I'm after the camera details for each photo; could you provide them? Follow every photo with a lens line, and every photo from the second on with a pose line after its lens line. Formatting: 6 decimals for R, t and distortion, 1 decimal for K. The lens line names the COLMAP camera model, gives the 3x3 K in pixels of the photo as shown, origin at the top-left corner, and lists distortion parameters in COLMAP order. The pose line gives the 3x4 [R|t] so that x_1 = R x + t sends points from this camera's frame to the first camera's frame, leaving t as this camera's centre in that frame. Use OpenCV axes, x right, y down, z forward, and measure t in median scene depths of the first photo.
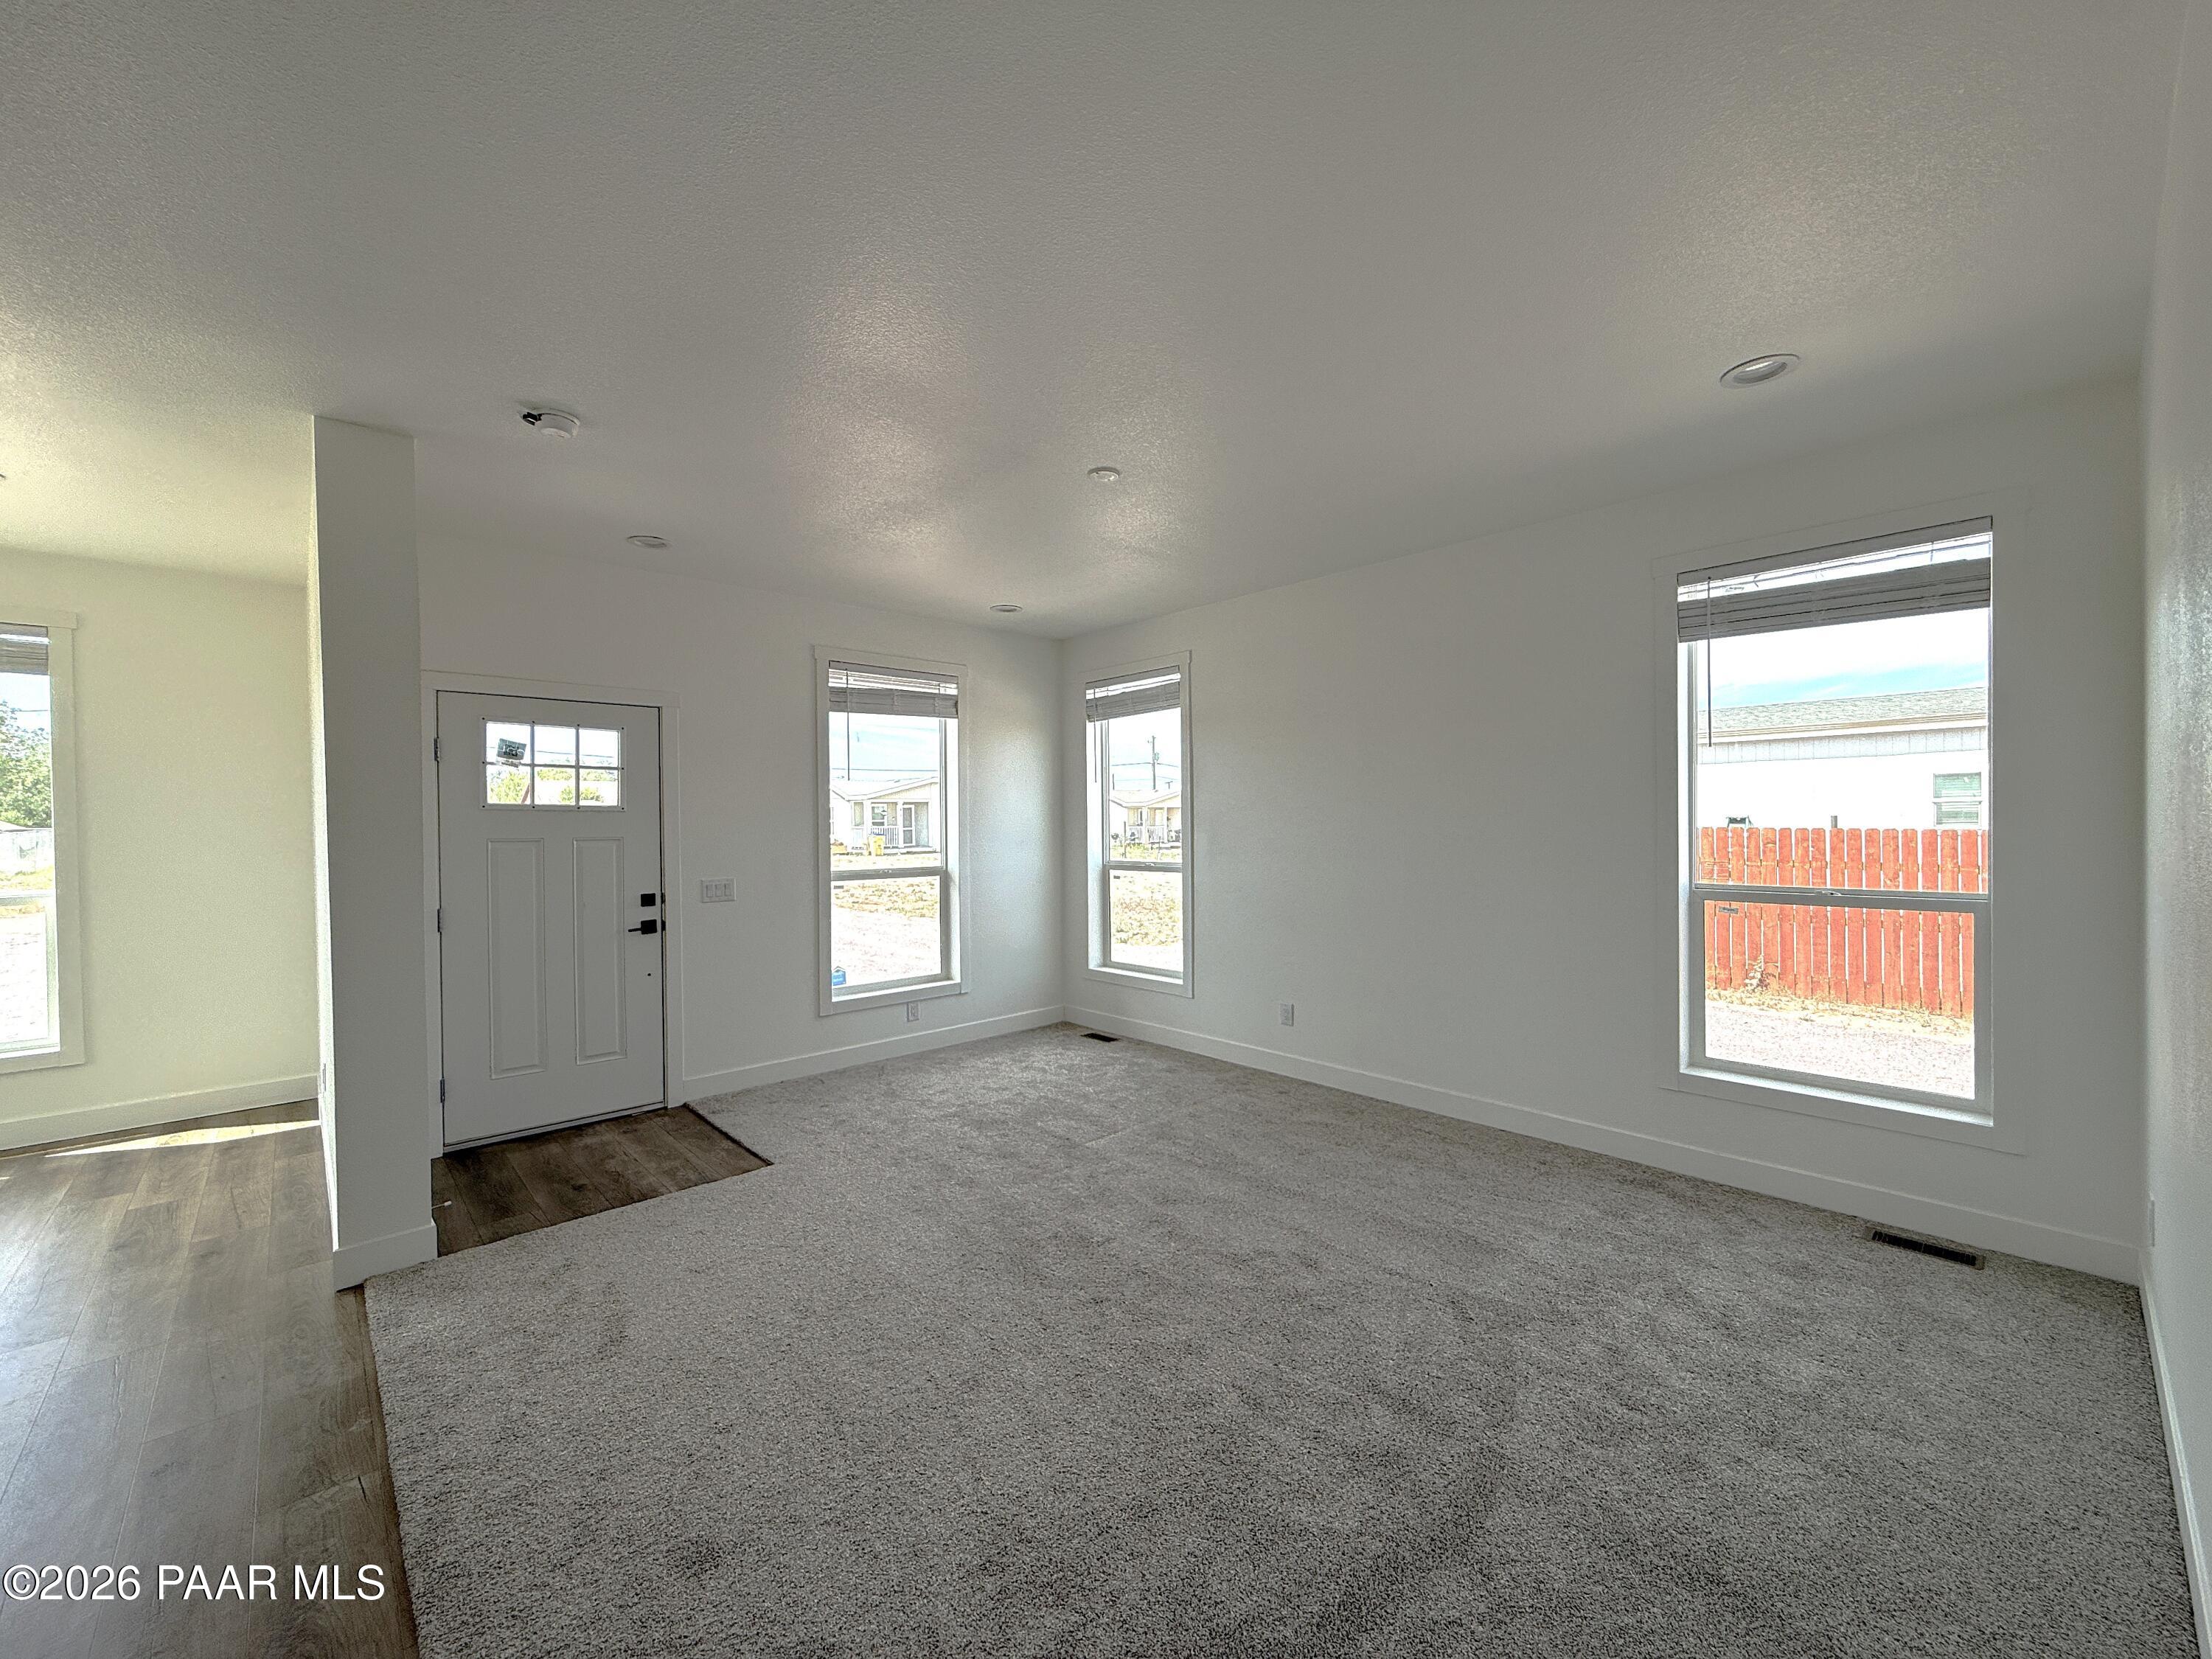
lens RADIAL K [[882.0, 0, 1108.8], [0, 882.0, 833.3], [0, 0, 1]] dist [0.000187, -0.000398]
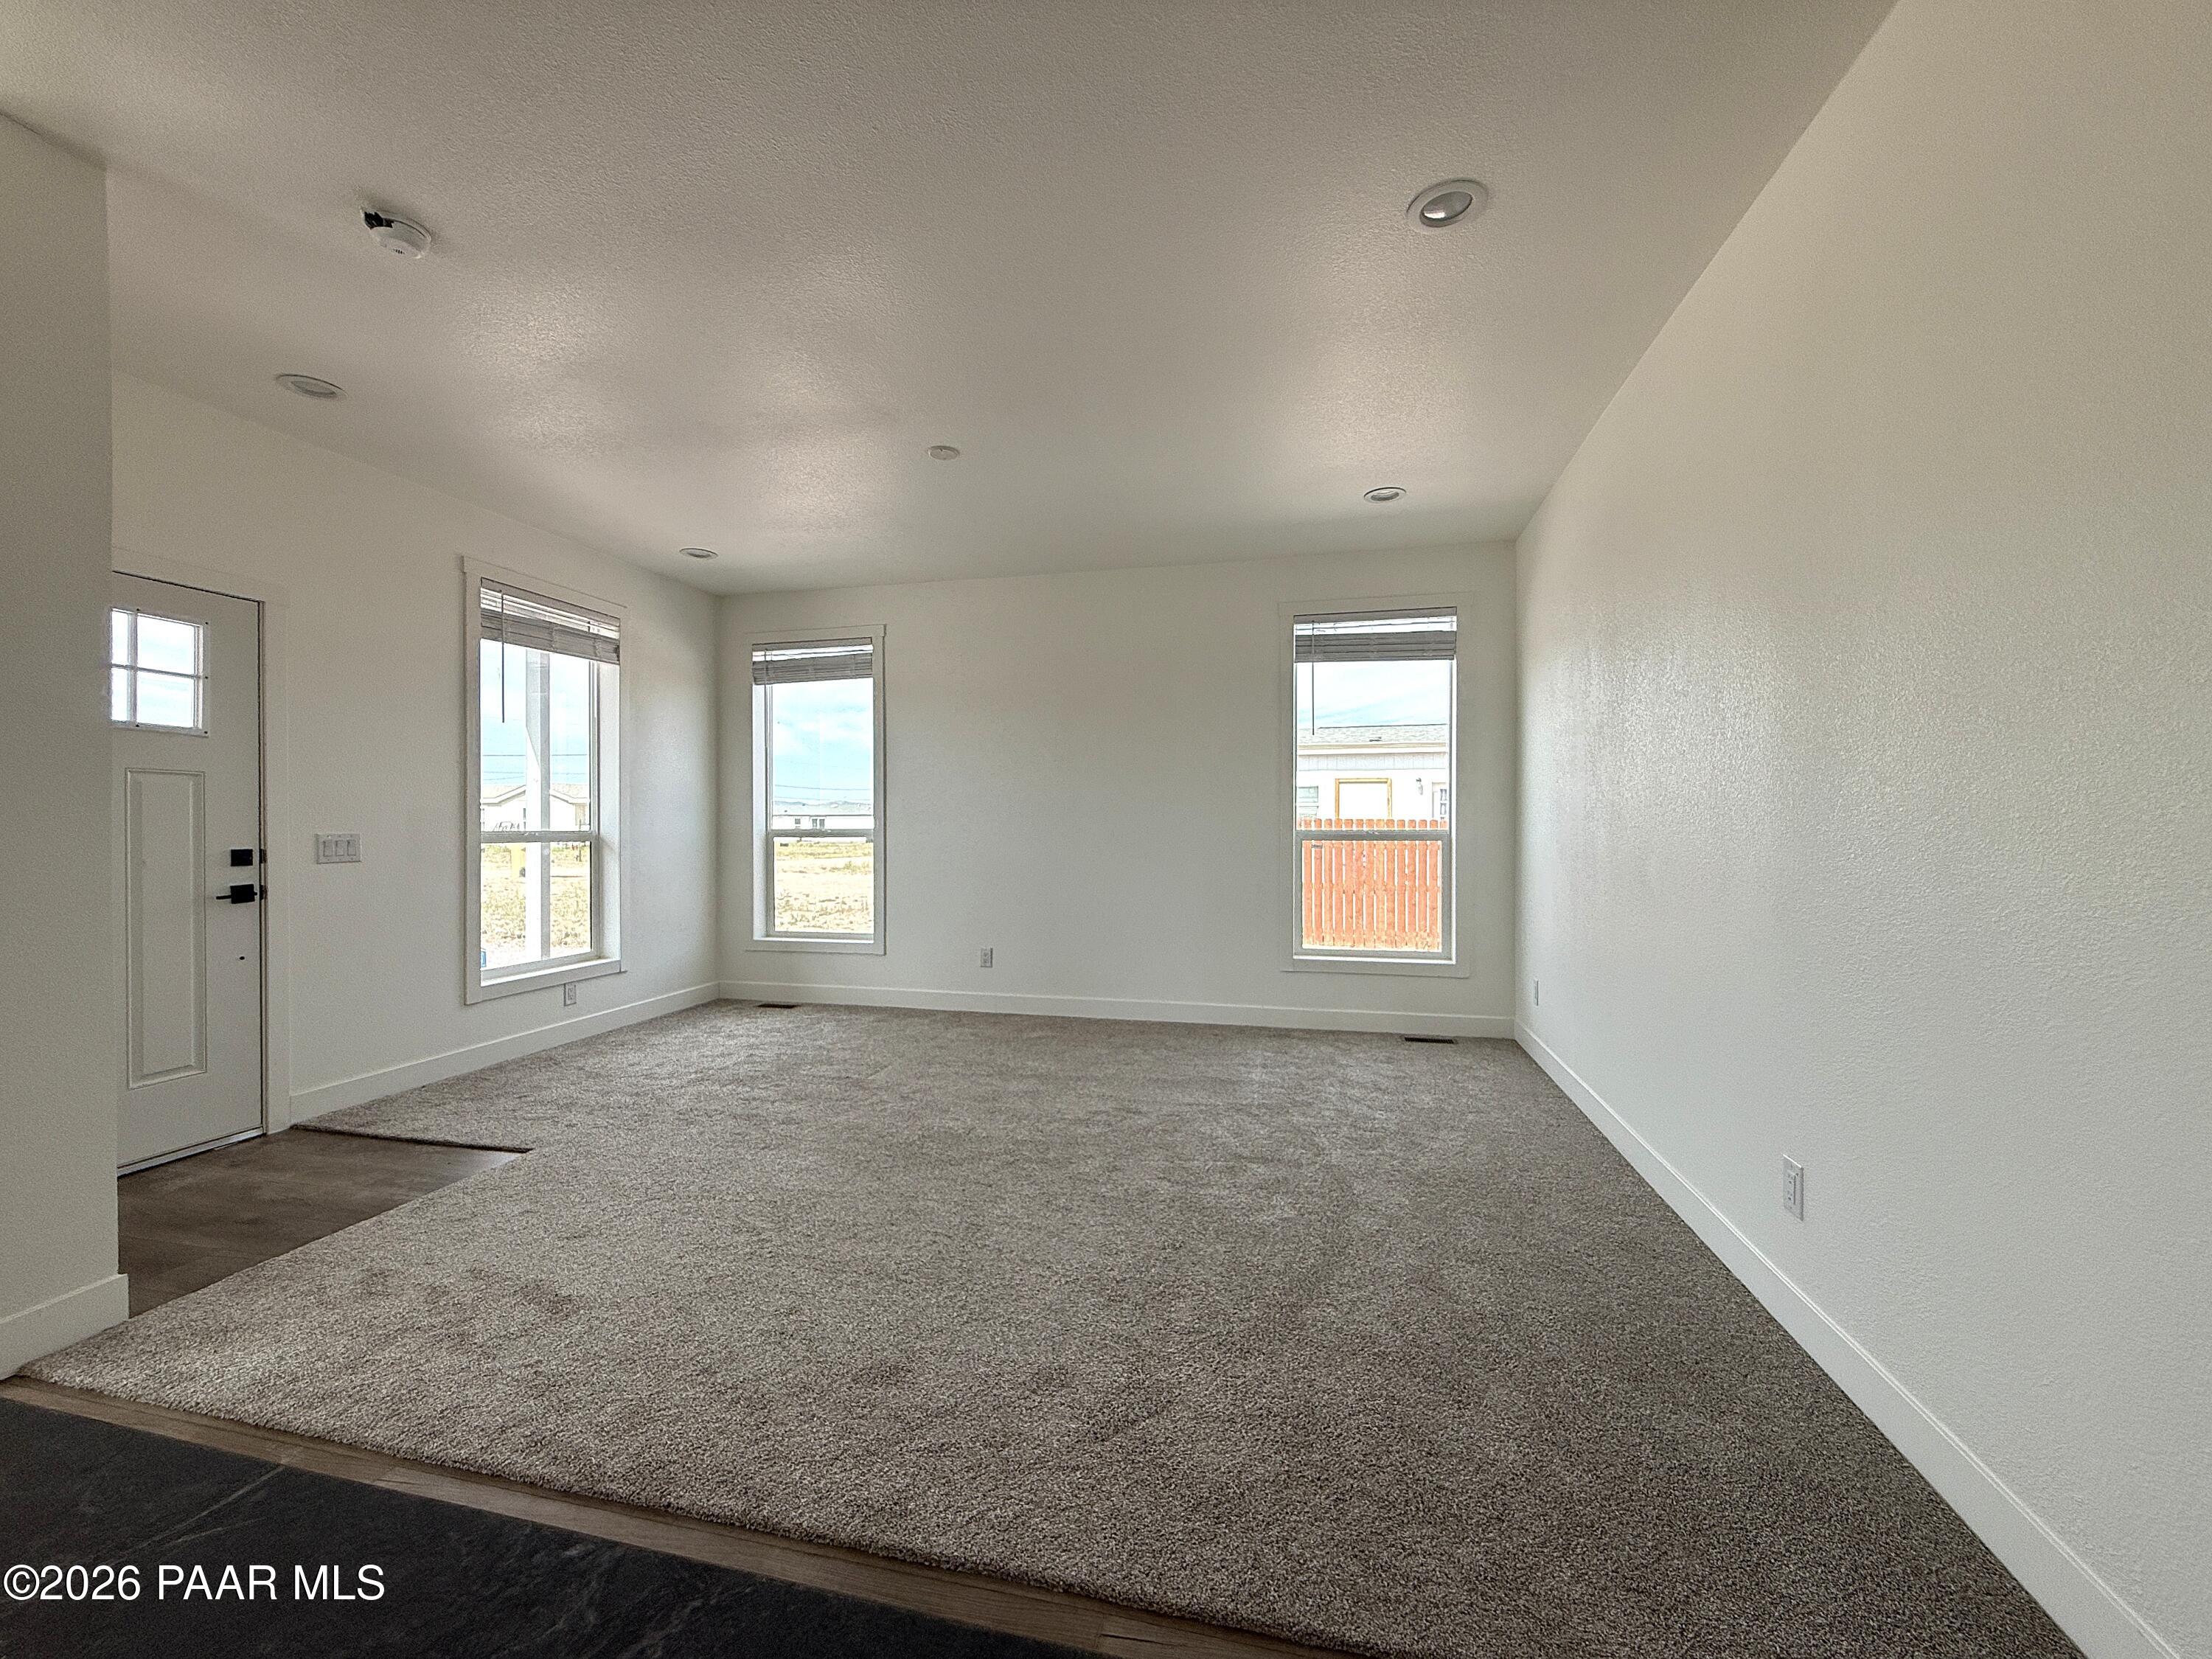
lens RADIAL K [[882.0, 0, 1110.3], [0, 882.0, 833.7], [0, 0, 1]] dist [0.000187, -0.000398]
pose [[0.829214, 0.004044, 0.558917, -0.335110], [-0.000929, 0.999982, -0.005858, 0.059815], [-0.558931, 0.004339, 0.829203, -0.029469]]
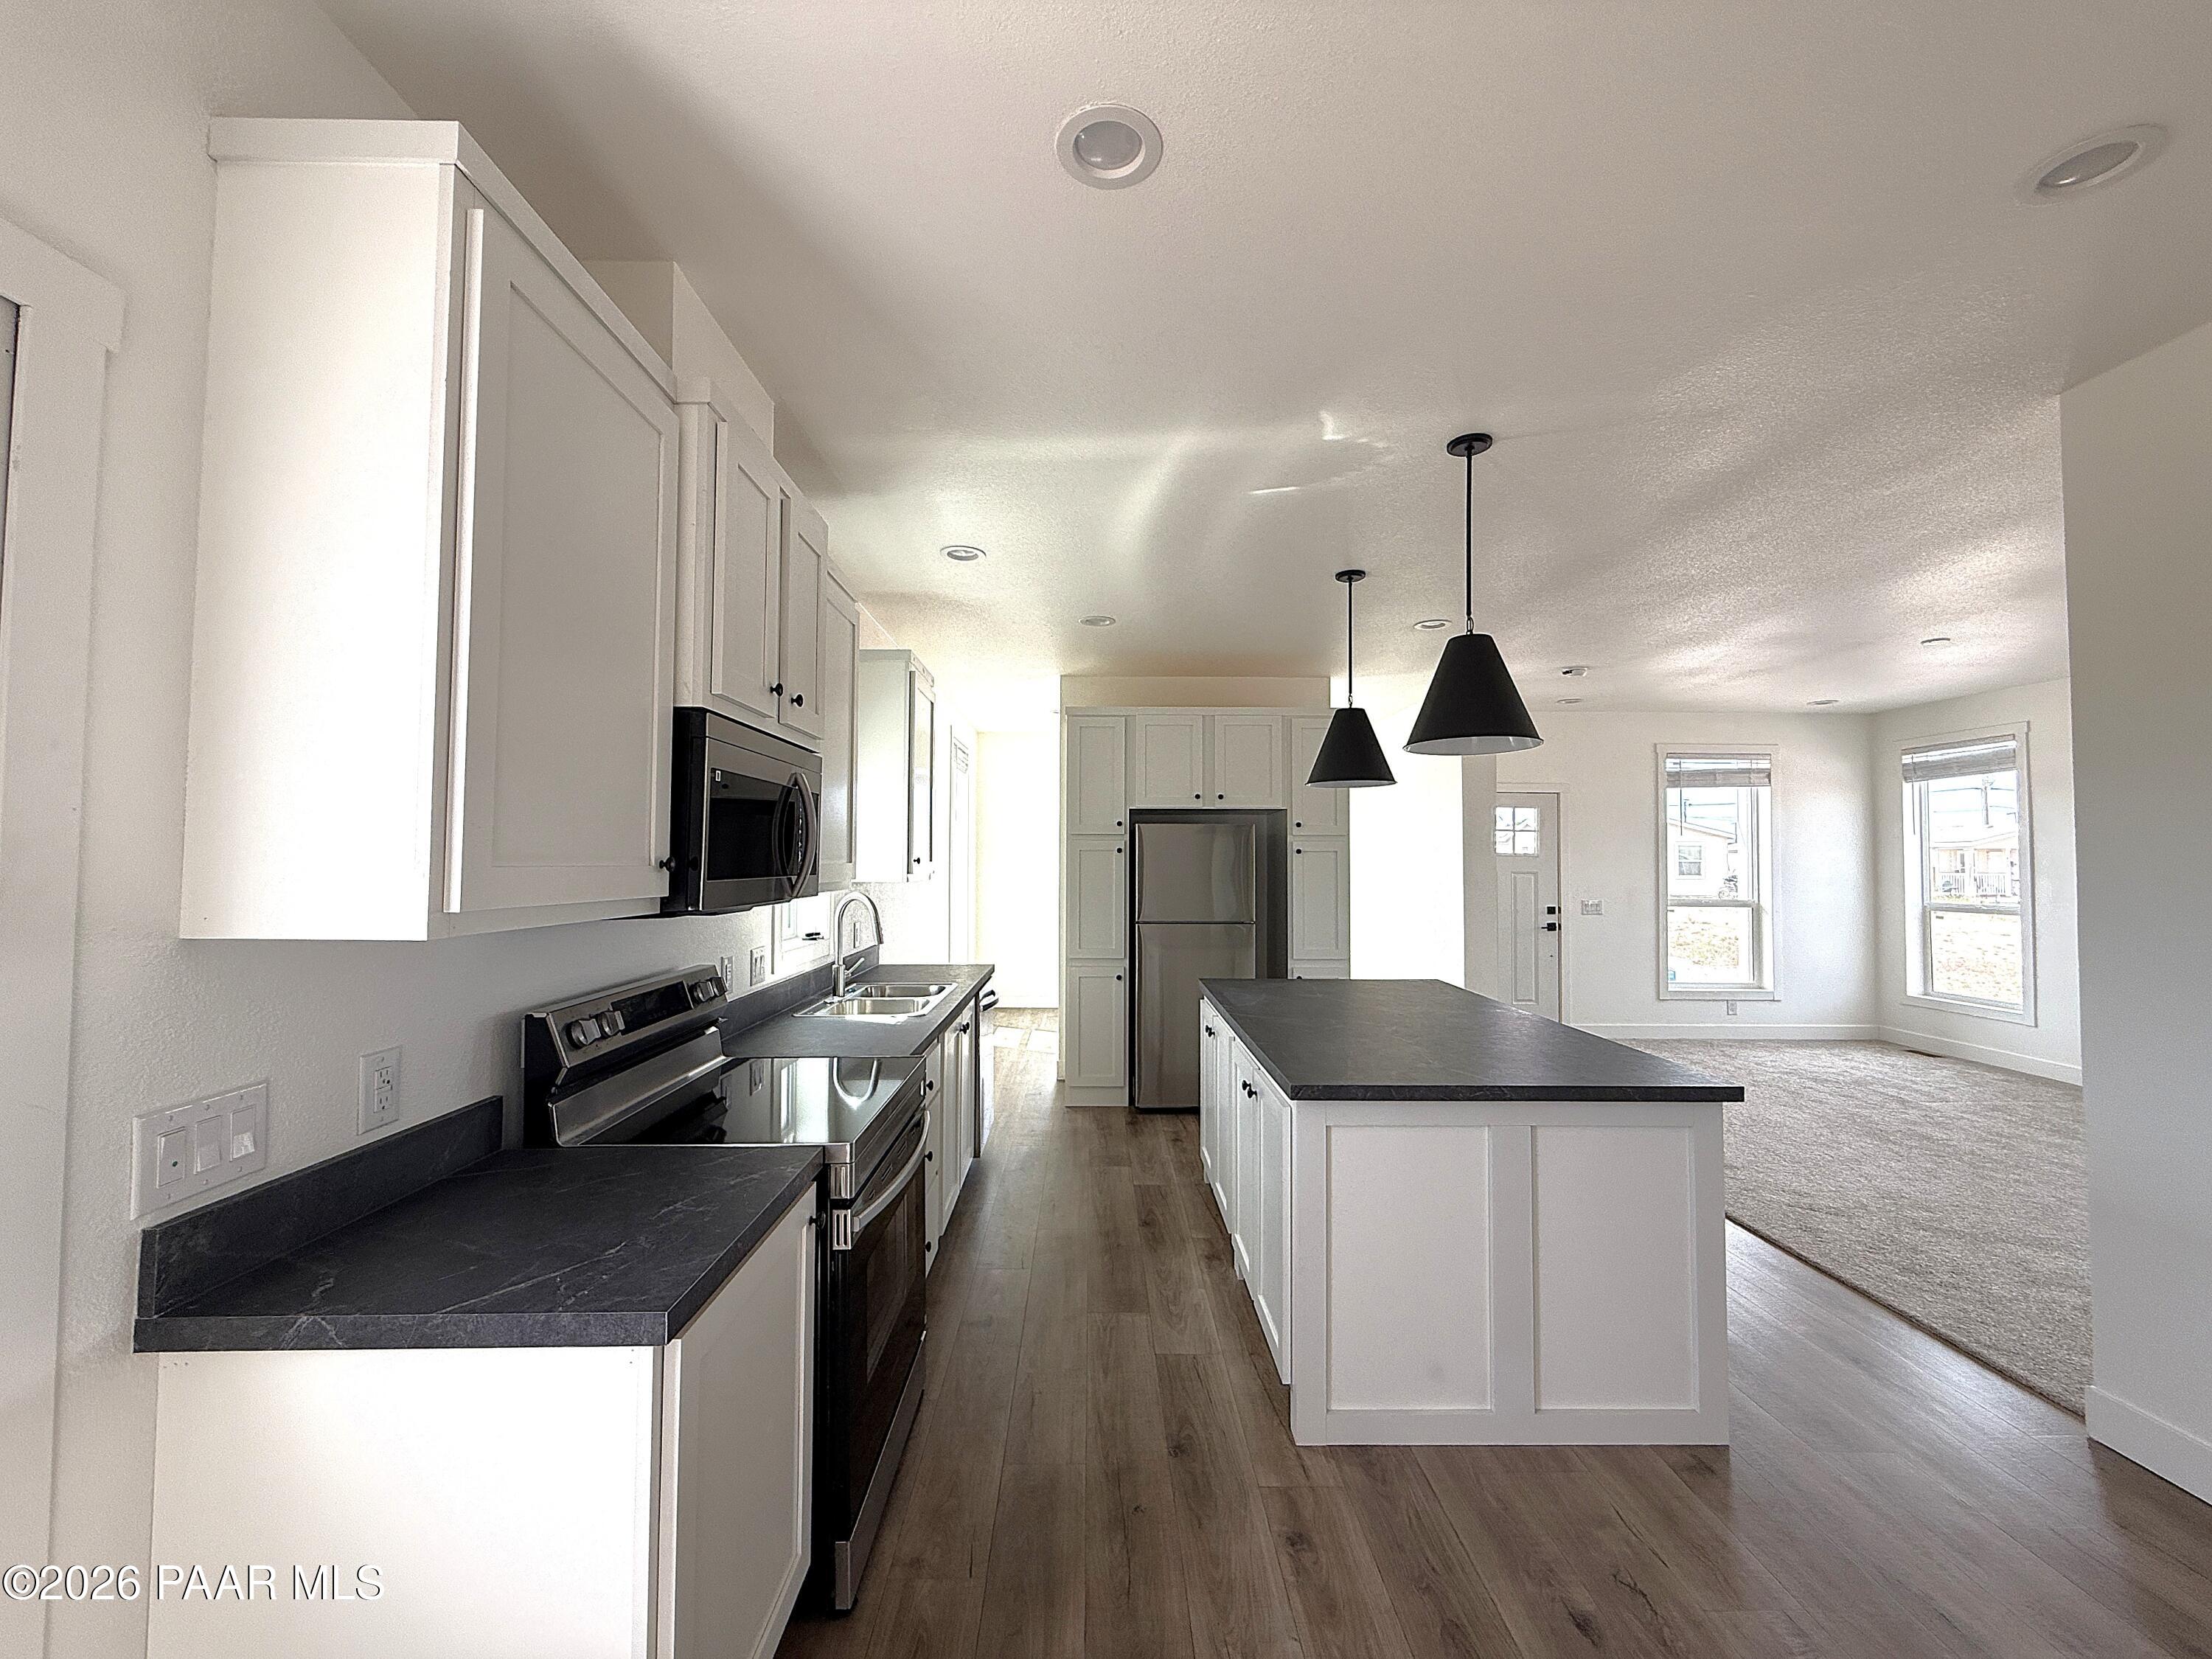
lens RADIAL K [[882.0, 0, 1102.0], [0, 882.0, 831.2], [0, 0, 1]] dist [0.000187, -0.000398]
pose [[0.741028, -0.006737, -0.671441, -0.038422], [-0.023211, 0.999095, -0.035642, 0.006219], [0.671073, 0.041996, 0.740201, -0.800538]]
